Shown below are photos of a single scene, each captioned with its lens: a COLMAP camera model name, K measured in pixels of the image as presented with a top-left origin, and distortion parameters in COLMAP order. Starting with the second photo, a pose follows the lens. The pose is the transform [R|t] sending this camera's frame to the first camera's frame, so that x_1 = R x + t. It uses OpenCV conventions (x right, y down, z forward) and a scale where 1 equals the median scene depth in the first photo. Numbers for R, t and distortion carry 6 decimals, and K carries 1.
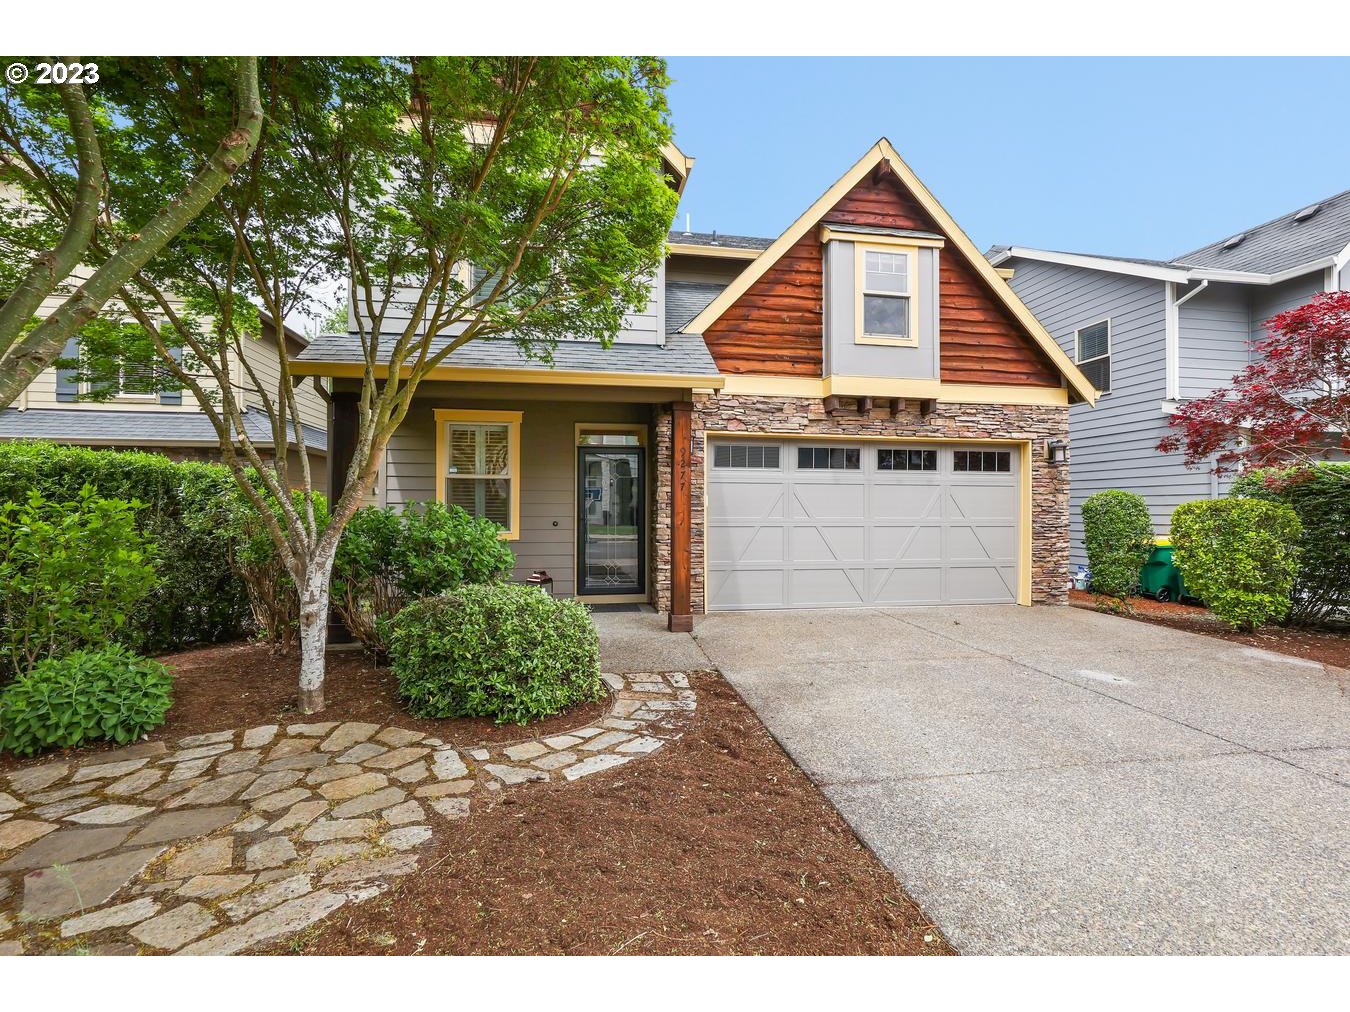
lens RADIAL K [[630.6, 0, 677.0], [0, 630.6, 508.2], [0, 0, 1]] dist [-0.009856, 0.001426]
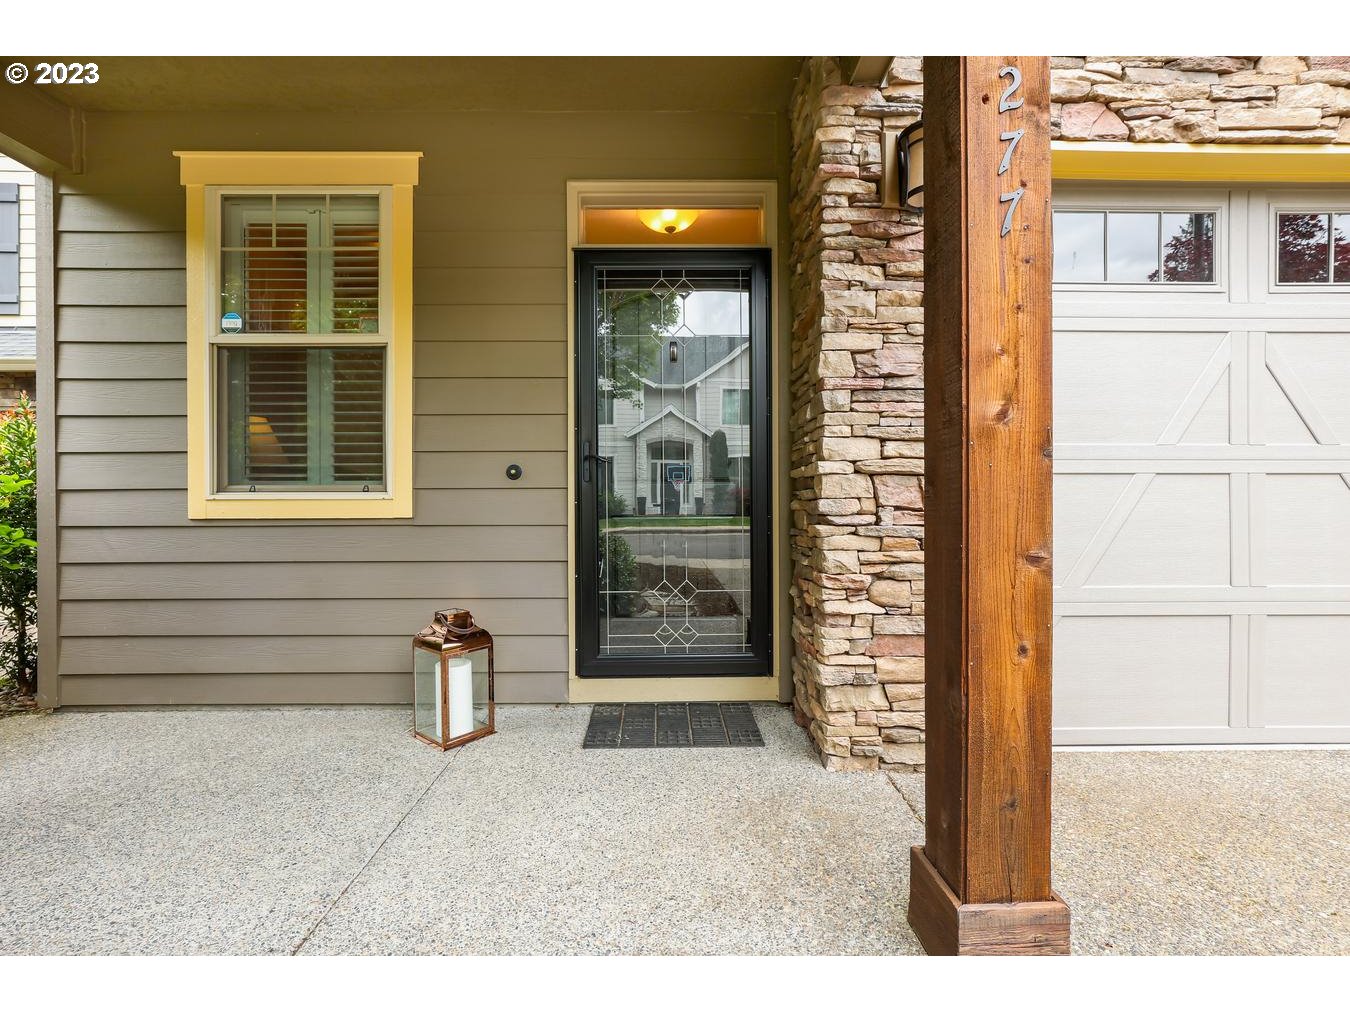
lens RADIAL K [[630.6, 0, 677.0], [0, 630.6, 508.2], [0, 0, 1]] dist [-0.009856, 0.001426]
pose [[0.988145, -0.005526, -0.153427, -0.050673], [0.006907, 0.999940, 0.008473, 0.042512], [0.153371, -0.009433, 0.988124, 0.674079]]
